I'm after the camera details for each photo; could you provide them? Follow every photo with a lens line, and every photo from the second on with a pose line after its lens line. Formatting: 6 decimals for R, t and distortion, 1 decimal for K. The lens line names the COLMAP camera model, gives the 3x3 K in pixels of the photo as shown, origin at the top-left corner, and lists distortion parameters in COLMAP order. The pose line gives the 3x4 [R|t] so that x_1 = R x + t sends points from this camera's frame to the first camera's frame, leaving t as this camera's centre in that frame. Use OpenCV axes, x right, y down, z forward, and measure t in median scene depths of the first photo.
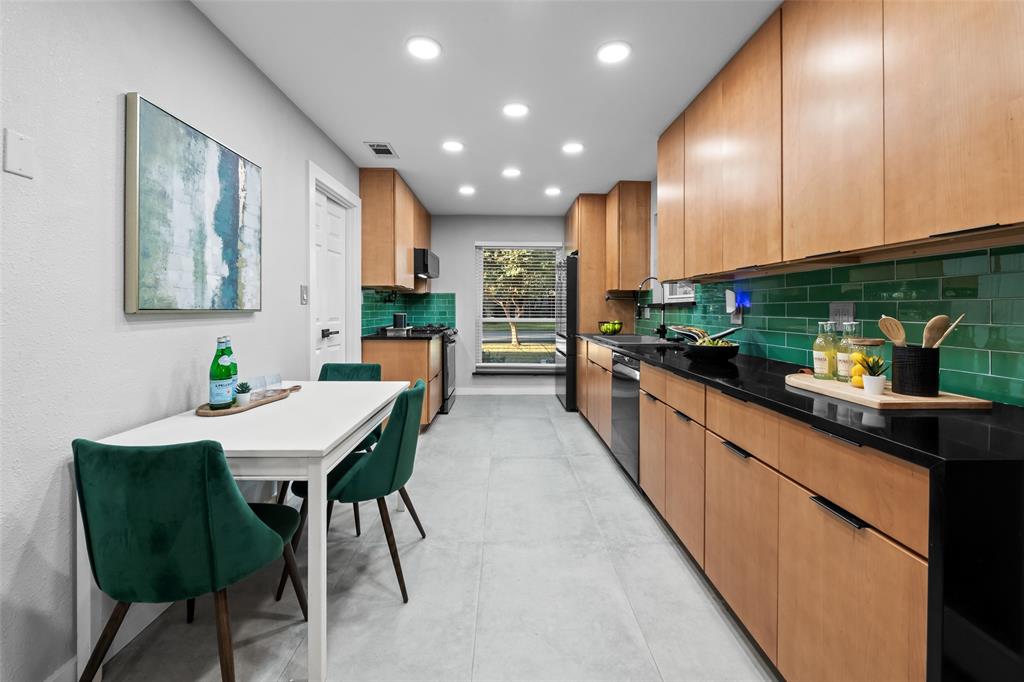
lens RADIAL K [[417.4, 0, 511.1], [0, 417.4, 308.6], [0, 0, 1]] dist [0.000827, -0.000056]
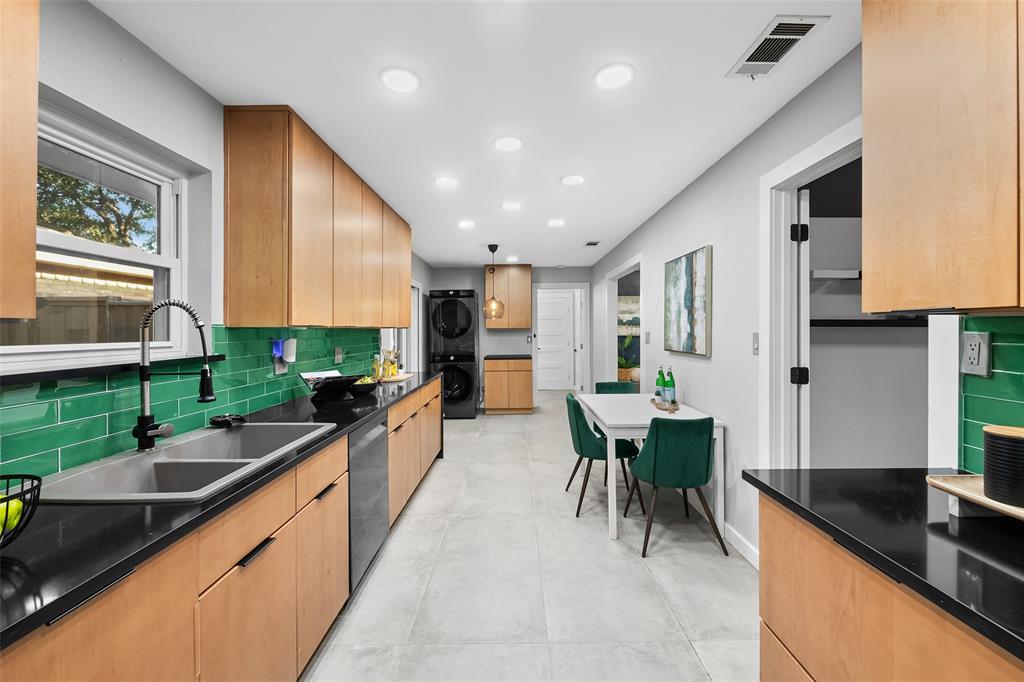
lens RADIAL K [[405.6, 0, 513.8], [0, 405.6, 342.3], [0, 0, 1]] dist [0.001385, -0.002764]
pose [[-0.999817, 0.000006, 0.019123, -0.013559], [0.000599, 0.999518, 0.031046, -0.050603], [-0.019114, 0.031051, -0.999335, 1.499530]]
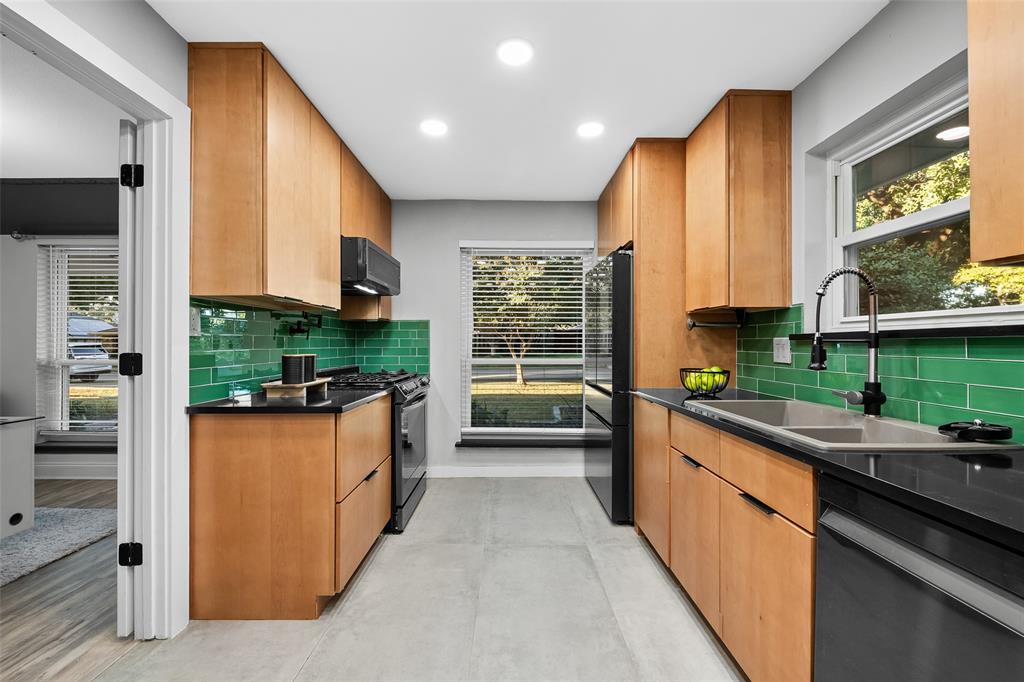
lens RADIAL K [[405.6, 0, 513.8], [0, 405.6, 342.3], [0, 0, 1]] dist [0.001385, -0.002764]
pose [[0.999984, -0.001928, -0.005371, 0.001338], [0.001919, 0.999997, -0.001768, -0.001661], [0.005375, 0.001757, 0.999984, 0.506247]]
